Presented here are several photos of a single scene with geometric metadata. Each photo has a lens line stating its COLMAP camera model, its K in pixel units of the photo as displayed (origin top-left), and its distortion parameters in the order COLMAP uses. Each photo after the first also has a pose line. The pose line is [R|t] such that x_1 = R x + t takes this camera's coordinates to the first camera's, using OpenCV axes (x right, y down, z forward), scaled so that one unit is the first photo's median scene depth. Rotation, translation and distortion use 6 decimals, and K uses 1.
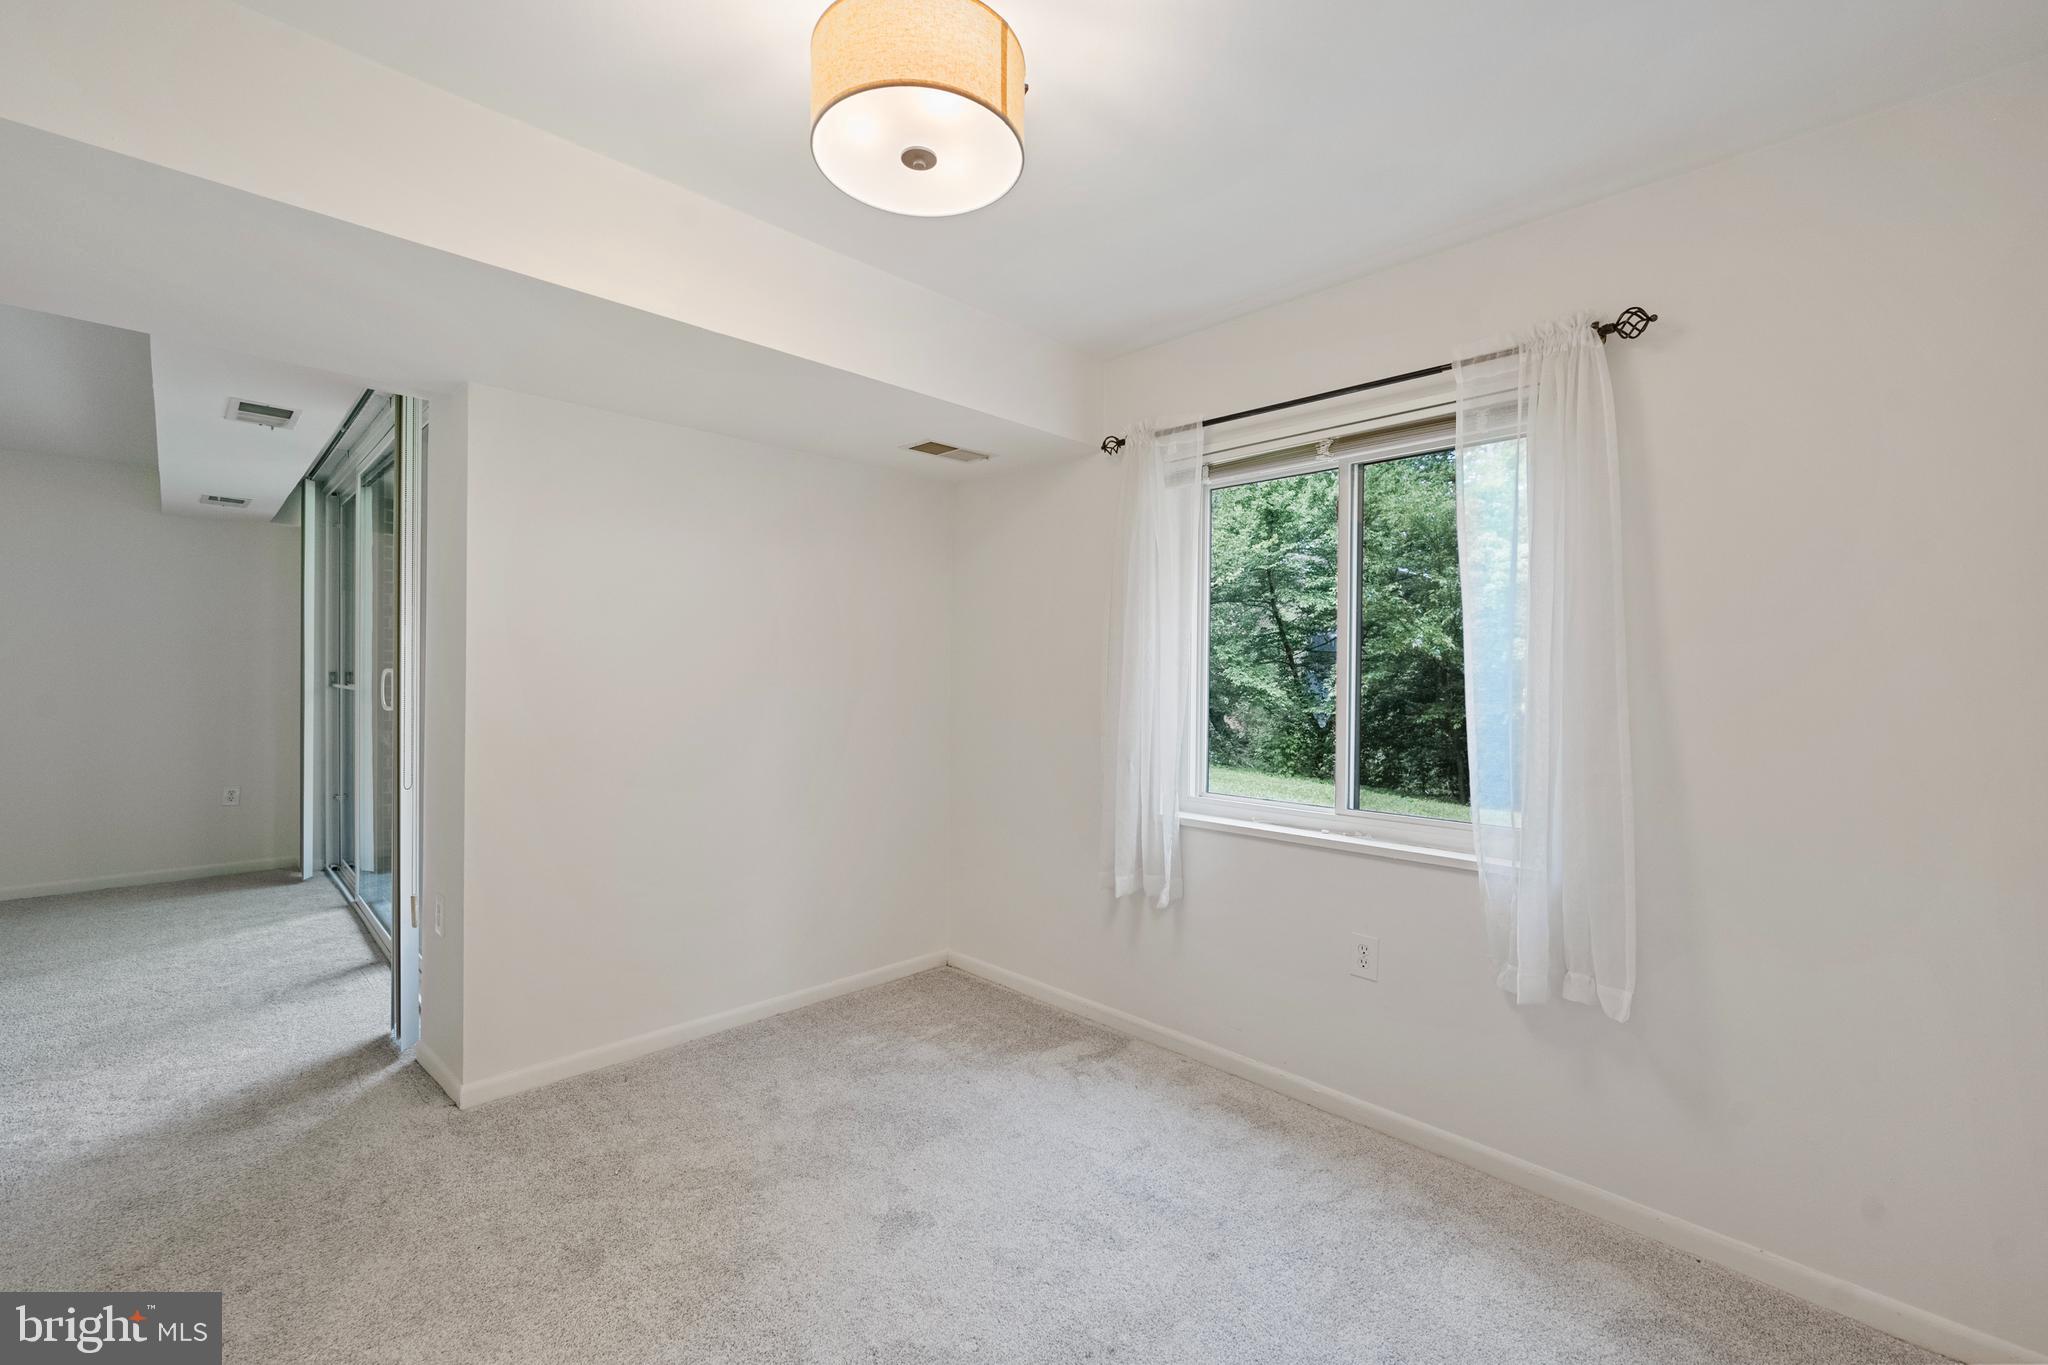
lens RADIAL K [[893.8, 0, 1026.5], [0, 893.8, 678.8], [0, 0, 1]] dist [0.027951, -0.000336]
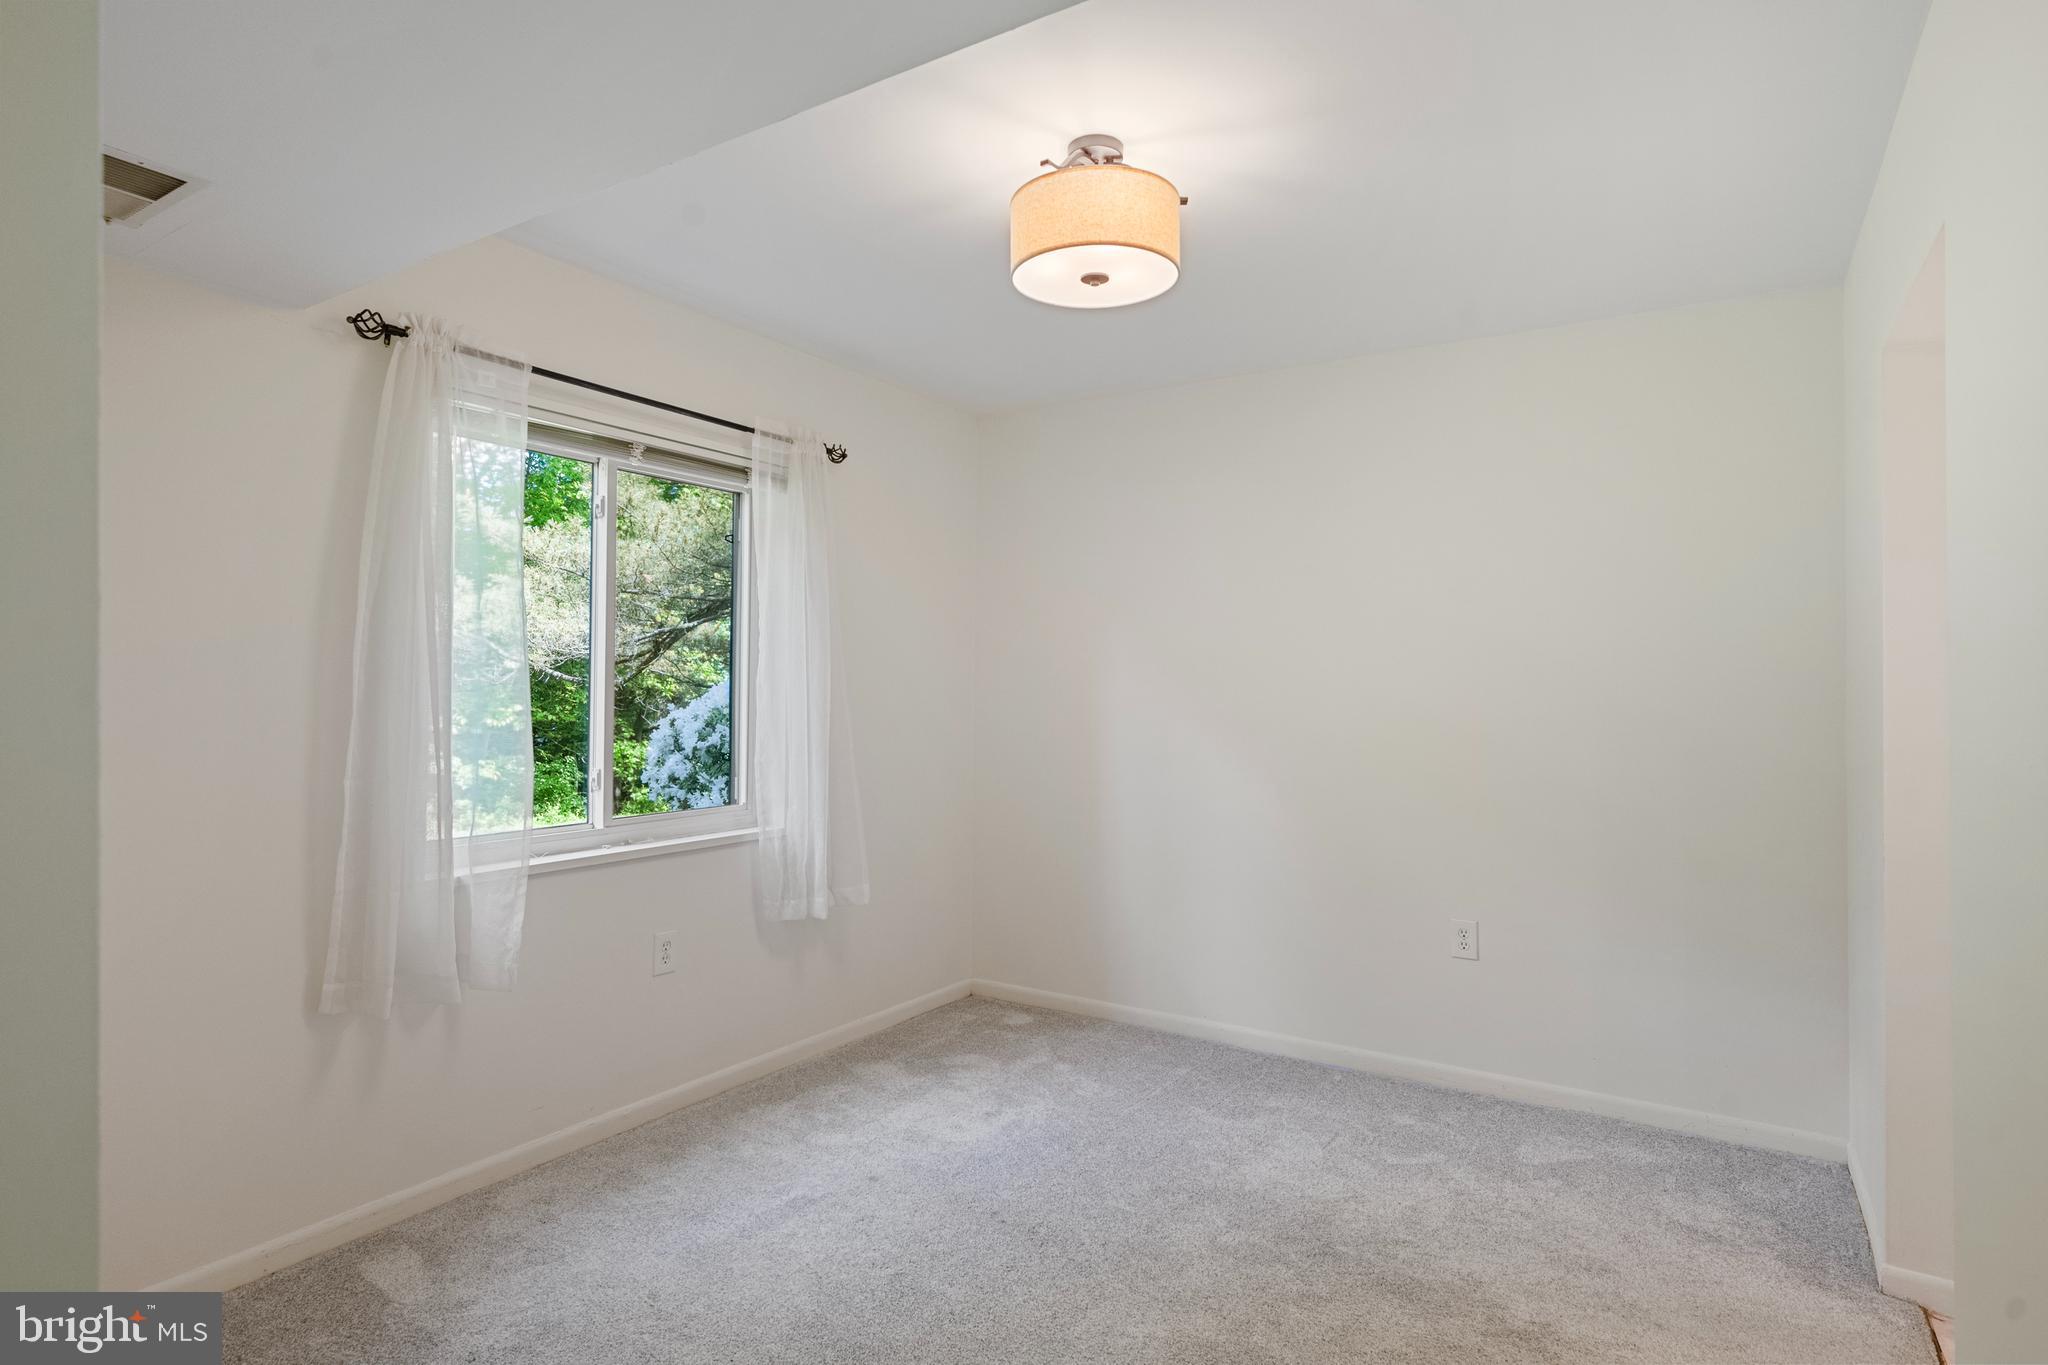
lens RADIAL K [[1020.9, 0, 1017.3], [0, 1020.9, 676.6], [0, 0, 1]] dist [0.002013, -0.000330]
pose [[-0.191098, 0.006109, 0.981552, -0.953837], [-0.000909, 0.999979, -0.006401, -0.004143], [-0.981571, -0.002115, -0.191088, 0.911225]]
